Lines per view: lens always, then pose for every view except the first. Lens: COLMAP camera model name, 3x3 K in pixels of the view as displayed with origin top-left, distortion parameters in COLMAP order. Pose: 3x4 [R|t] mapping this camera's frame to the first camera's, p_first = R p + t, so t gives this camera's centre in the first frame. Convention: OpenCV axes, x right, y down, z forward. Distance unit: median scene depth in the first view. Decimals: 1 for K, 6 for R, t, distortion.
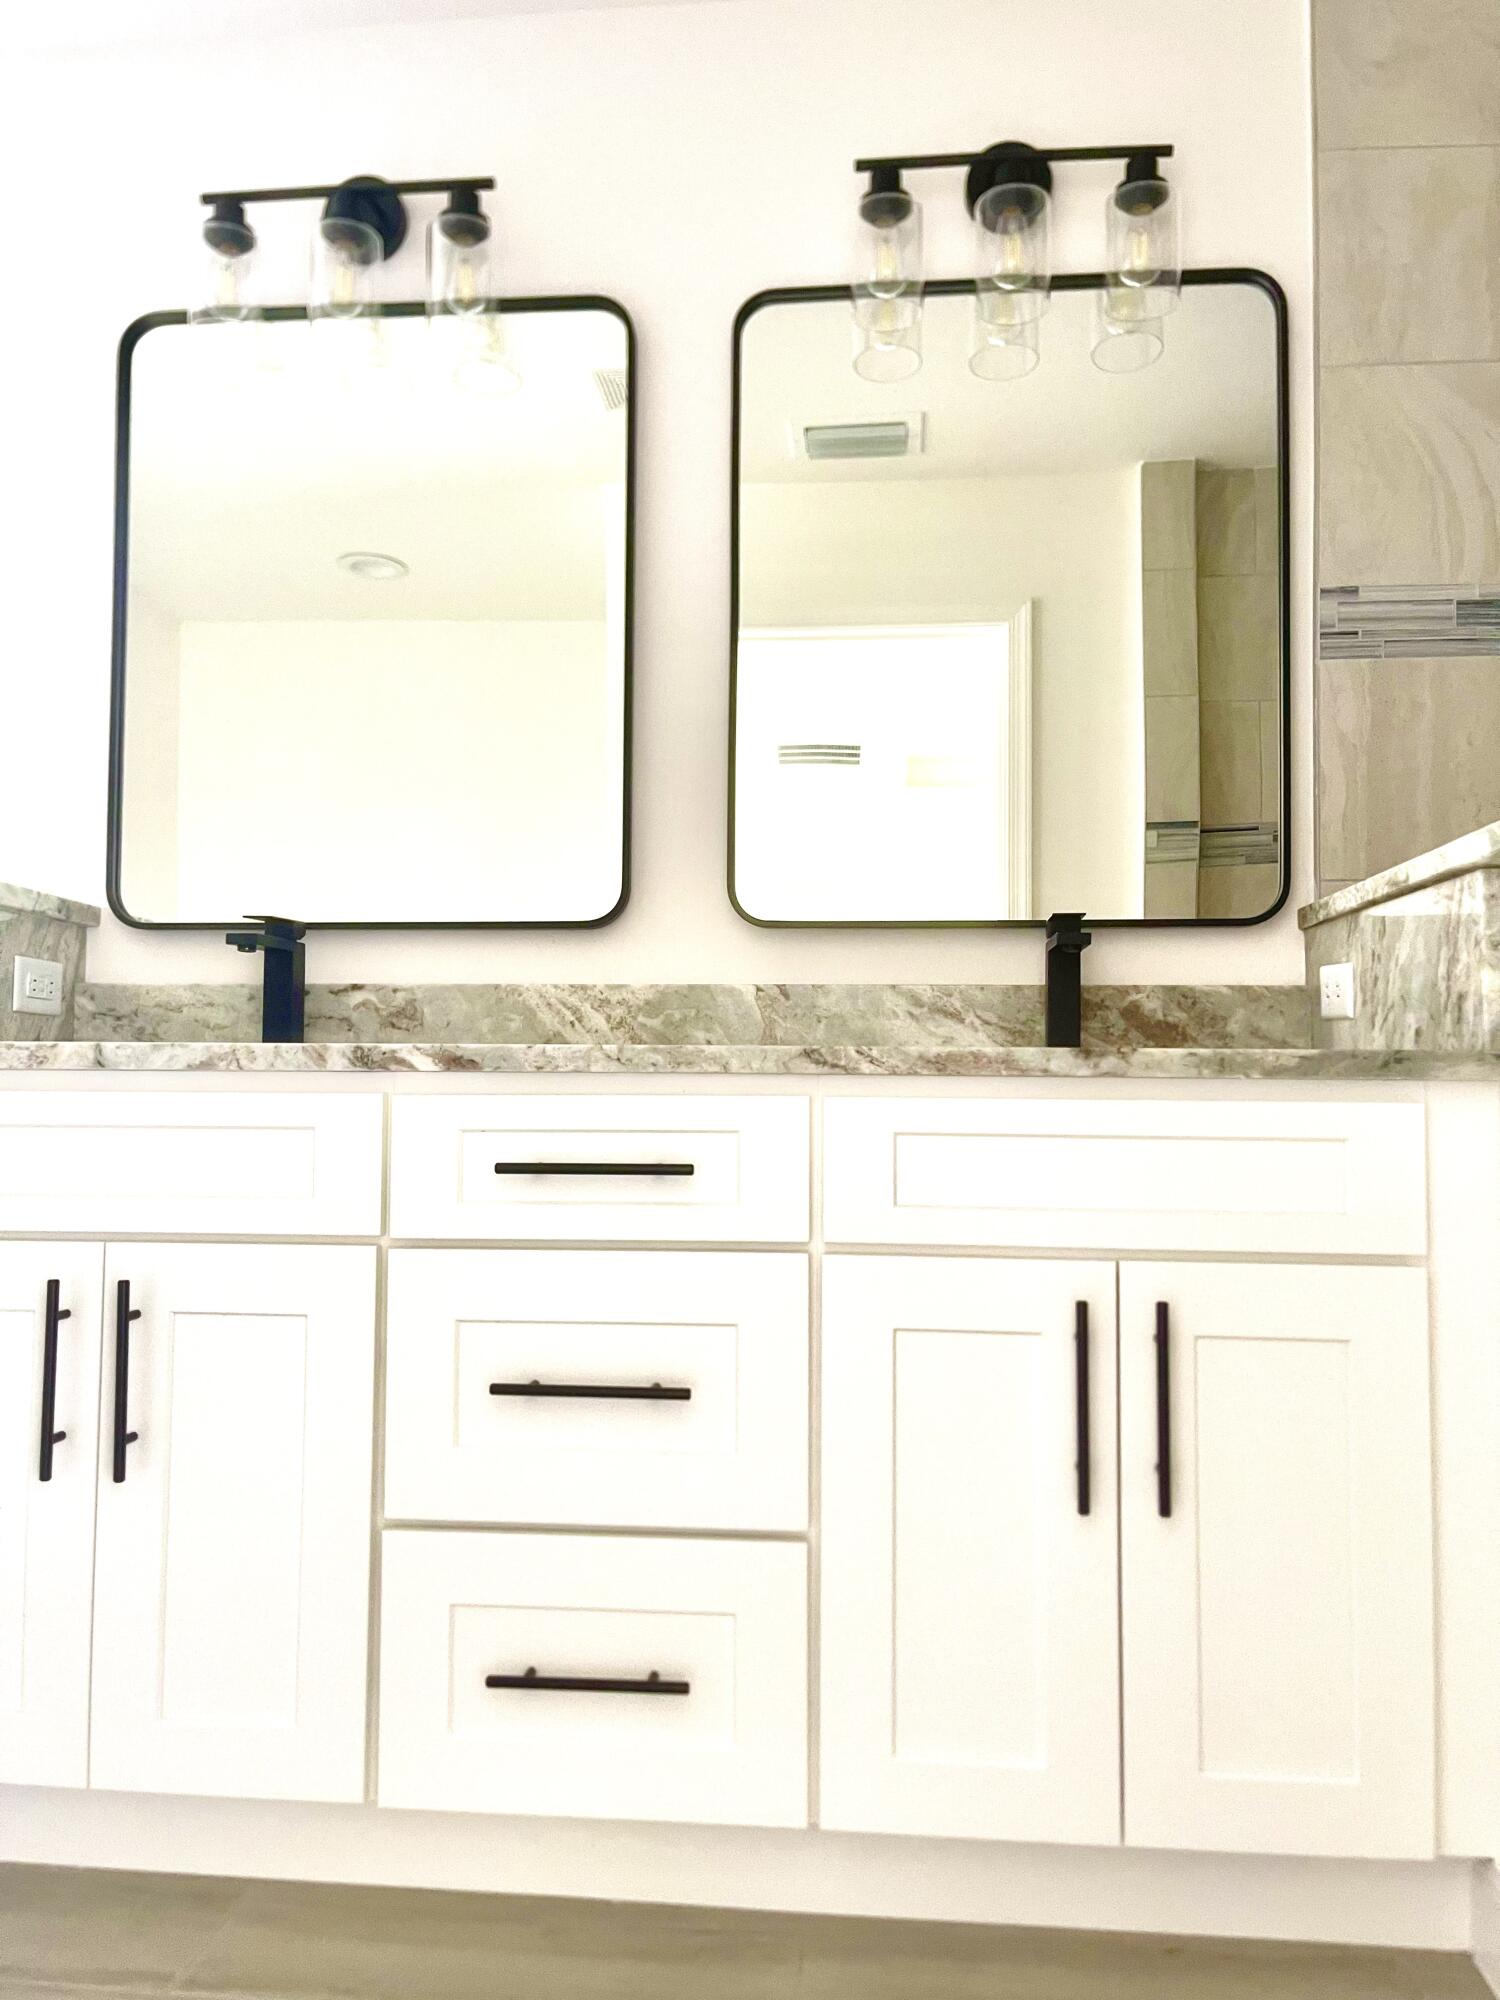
lens RADIAL K [[1457.5, 0, 753.4], [0, 1457.5, 1027.0], [0, 0, 1]] dist [0.078568, 0.000059]
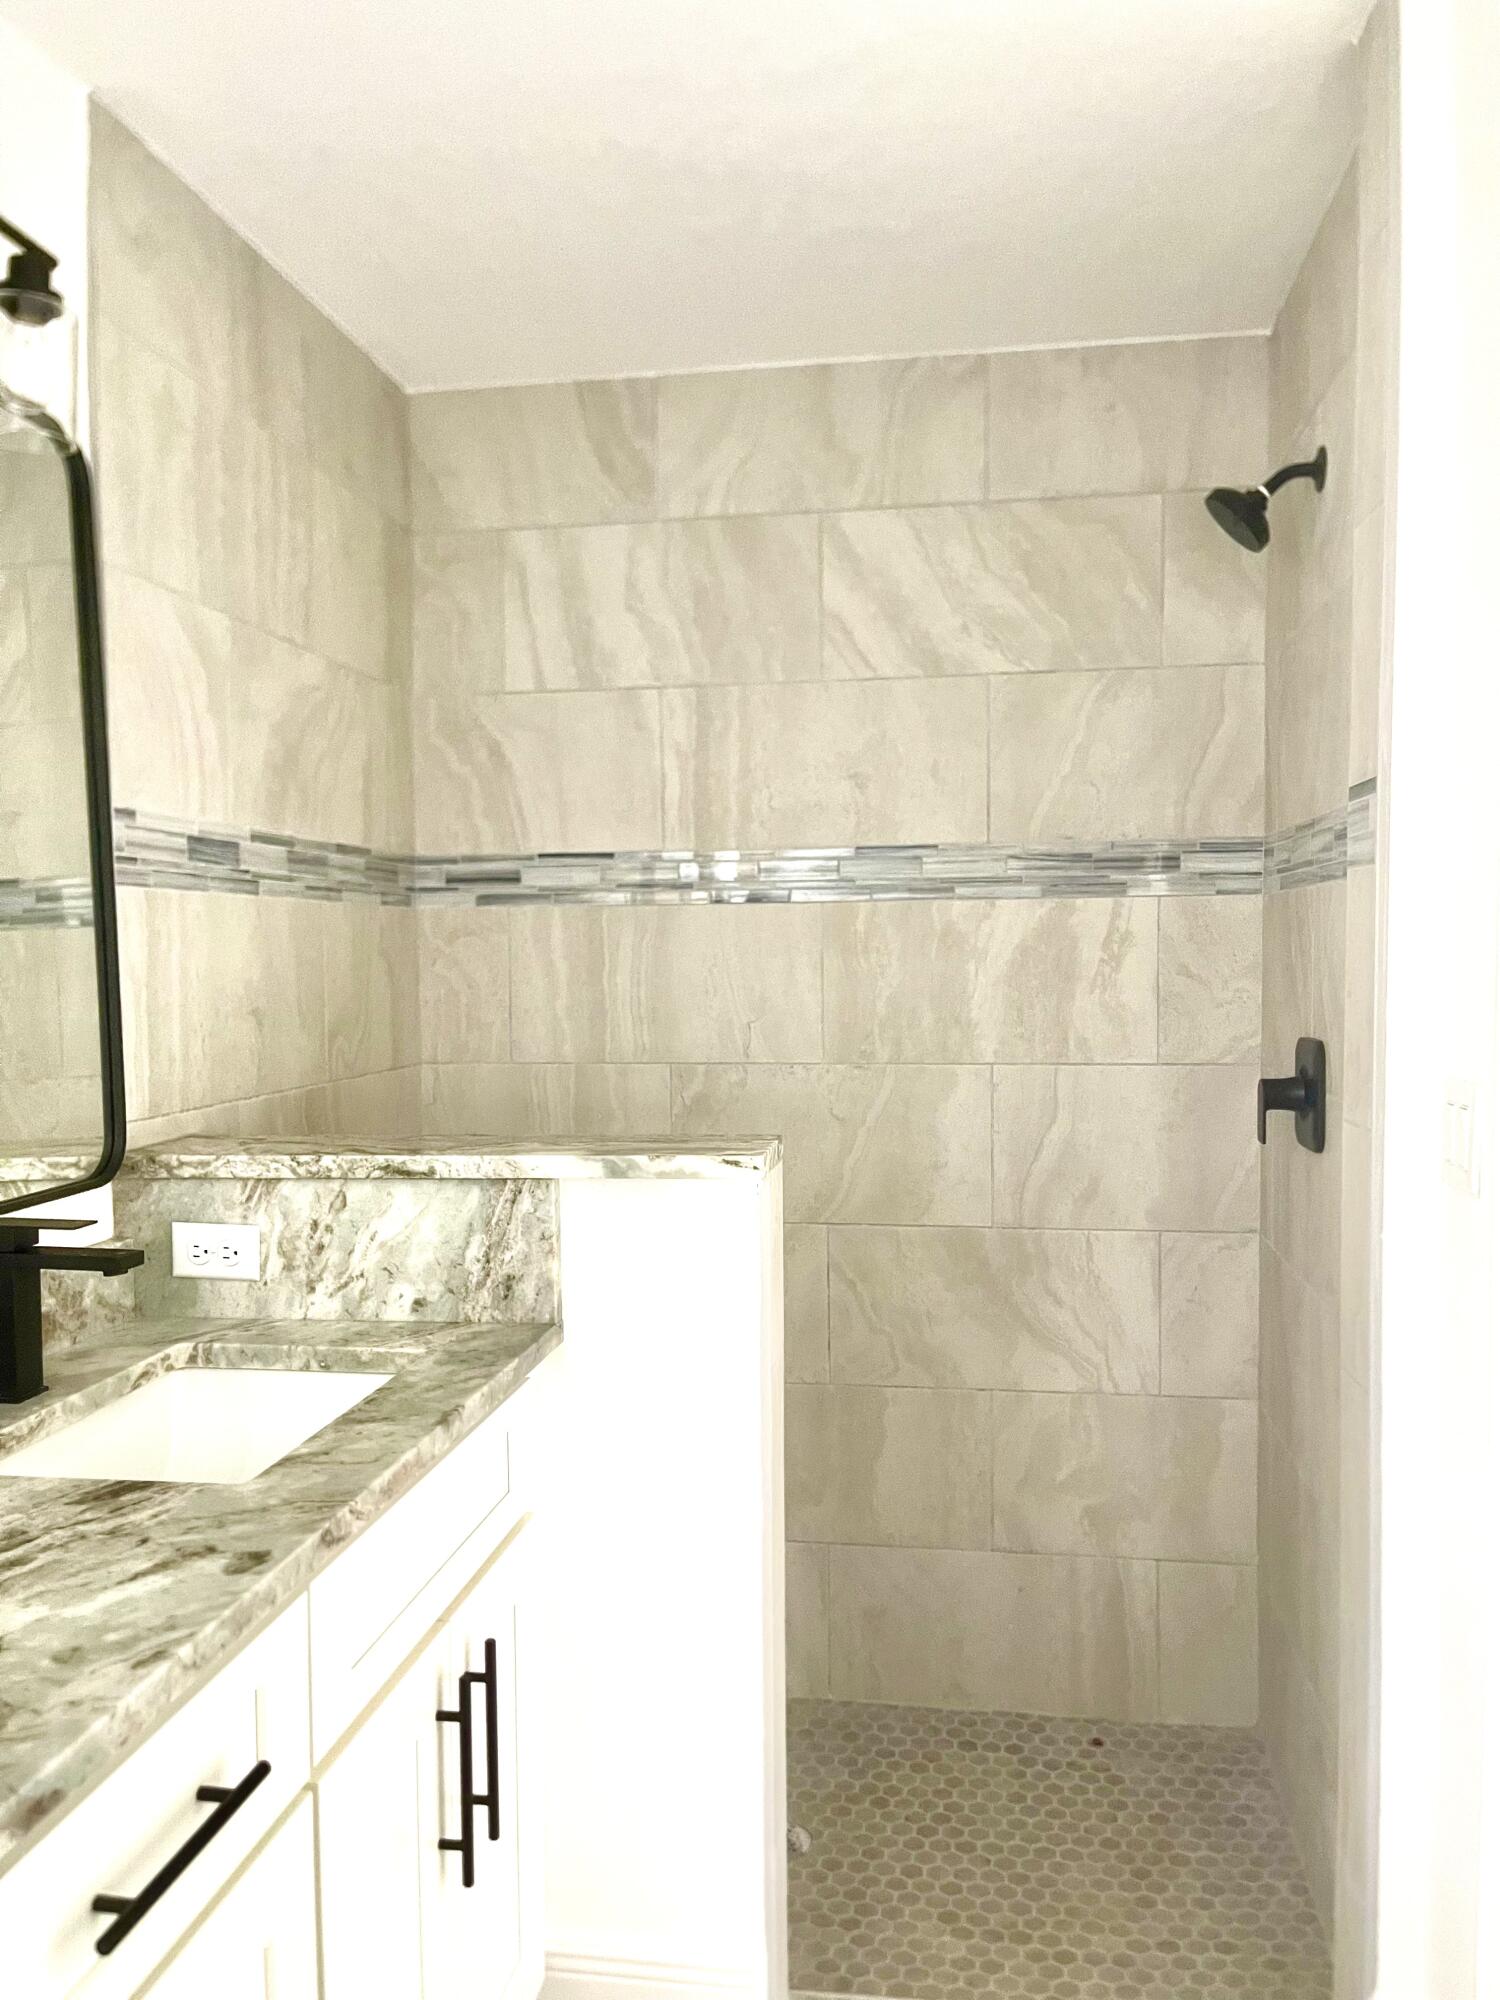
lens RADIAL K [[1511.5, 0, 750.5], [0, 1511.5, 1027.1], [0, 0, 1]] dist [0.052082, -0.056037]
pose [[0.053255, -0.057012, 0.996952, -0.539640], [-0.027825, 0.997897, 0.058552, -0.222568], [-0.998193, -0.030859, 0.051557, 0.547772]]
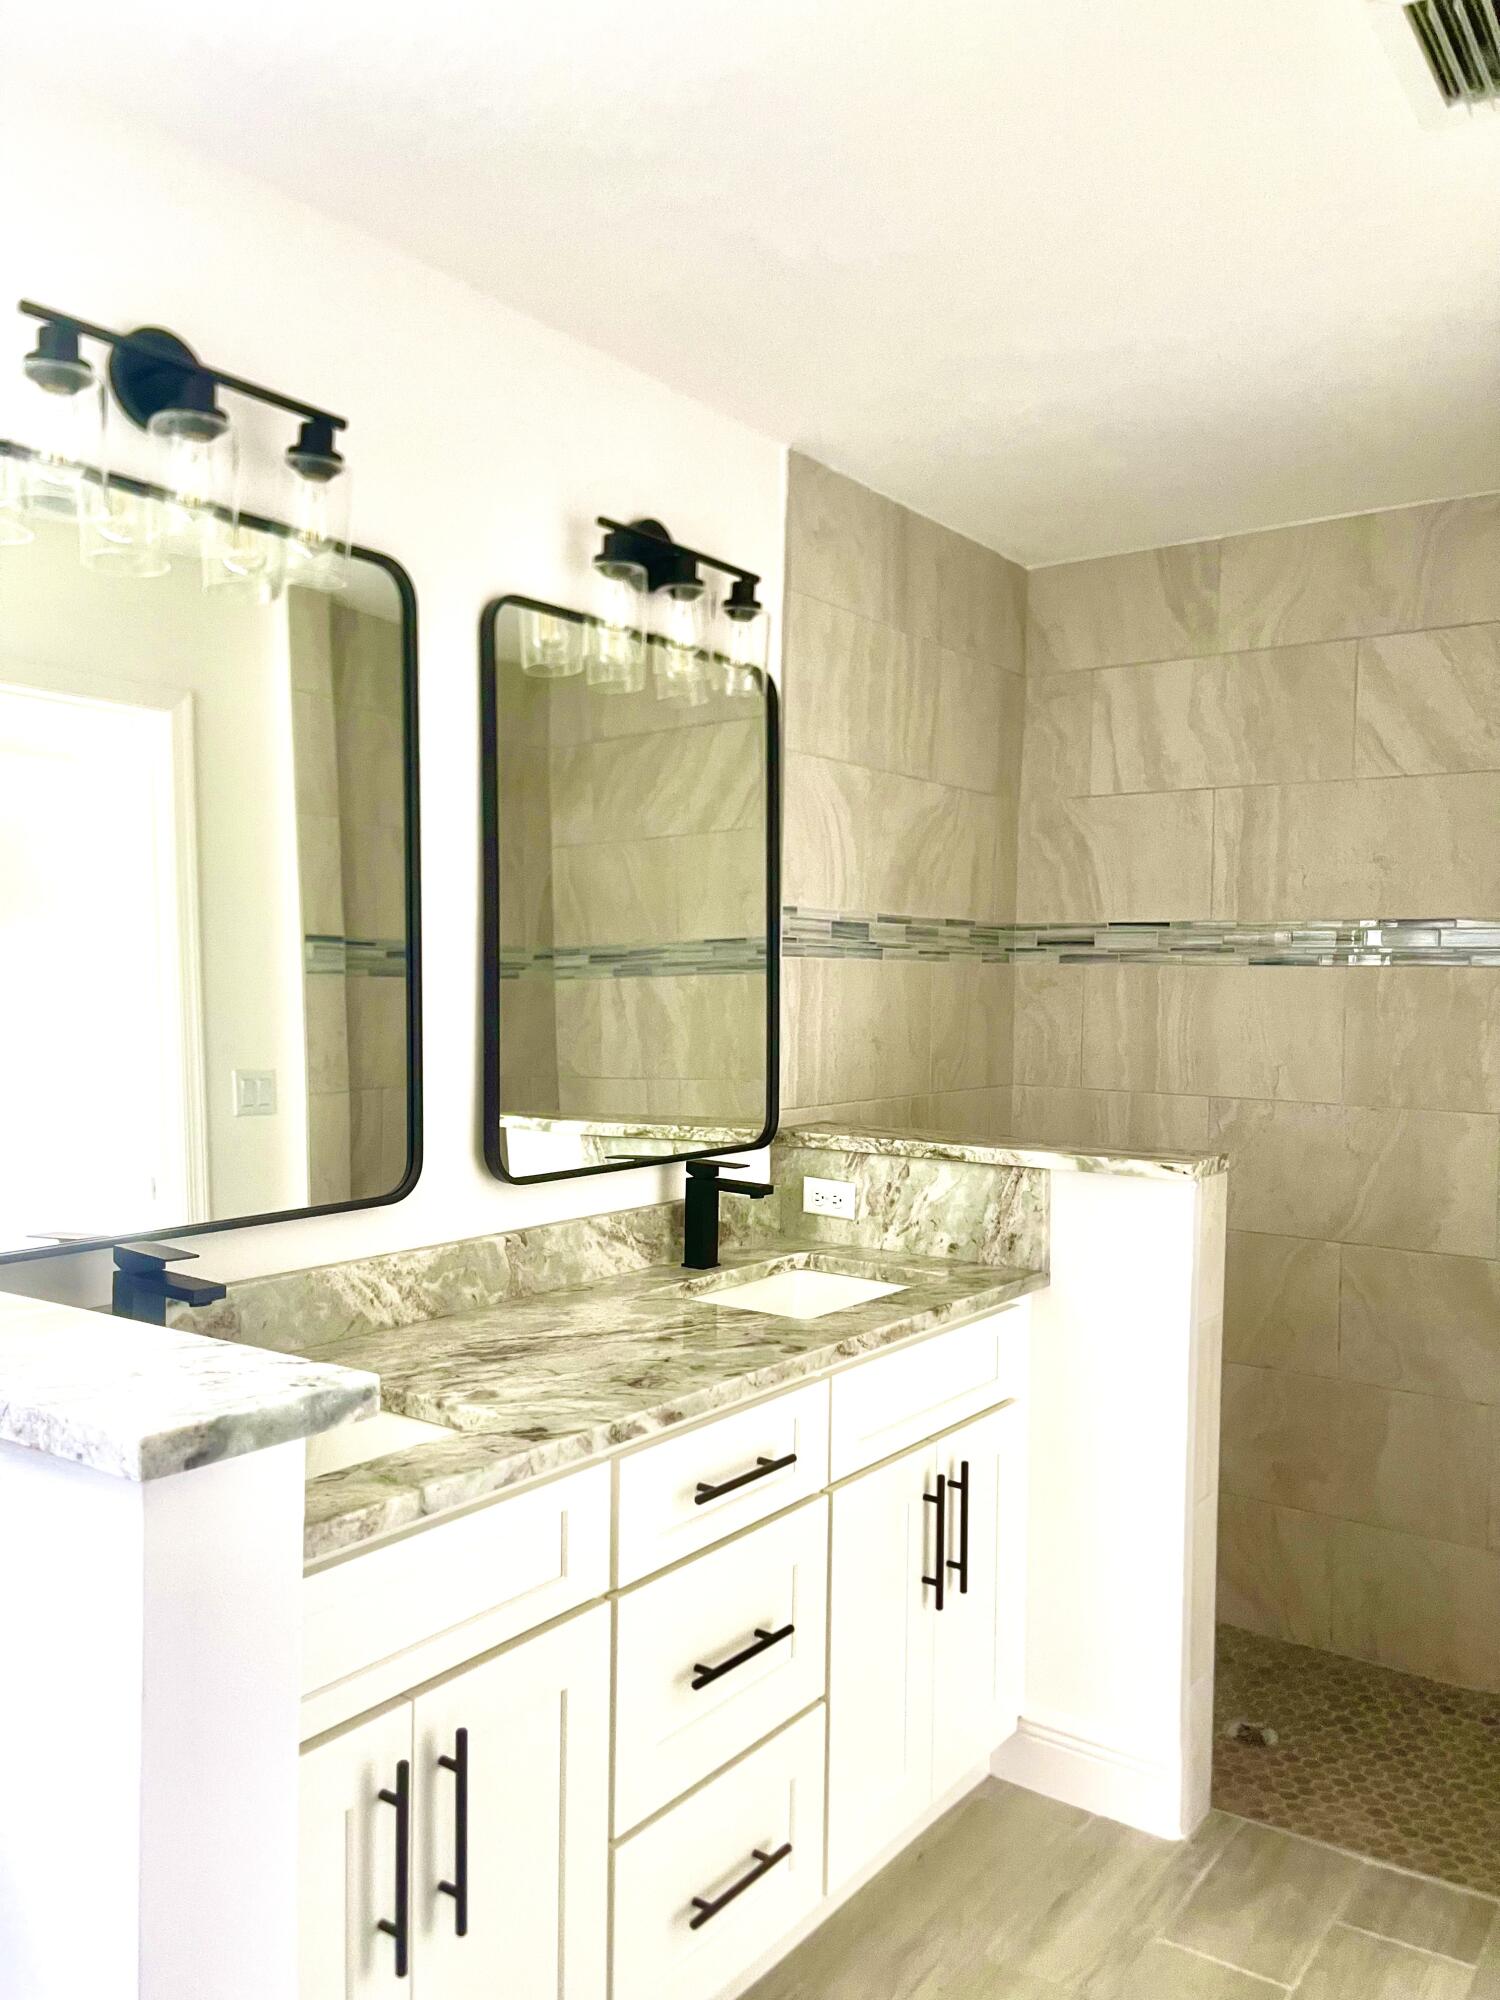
lens RADIAL K [[1511.5, 0, 750.5], [0, 1511.5, 1027.1], [0, 0, 1]] dist [0.052082, -0.056037]
pose [[0.503456, -0.029646, 0.863512, -0.881274], [-0.045570, 0.997109, 0.060801, -0.262588], [-0.862818, -0.069961, 0.500650, 0.289711]]
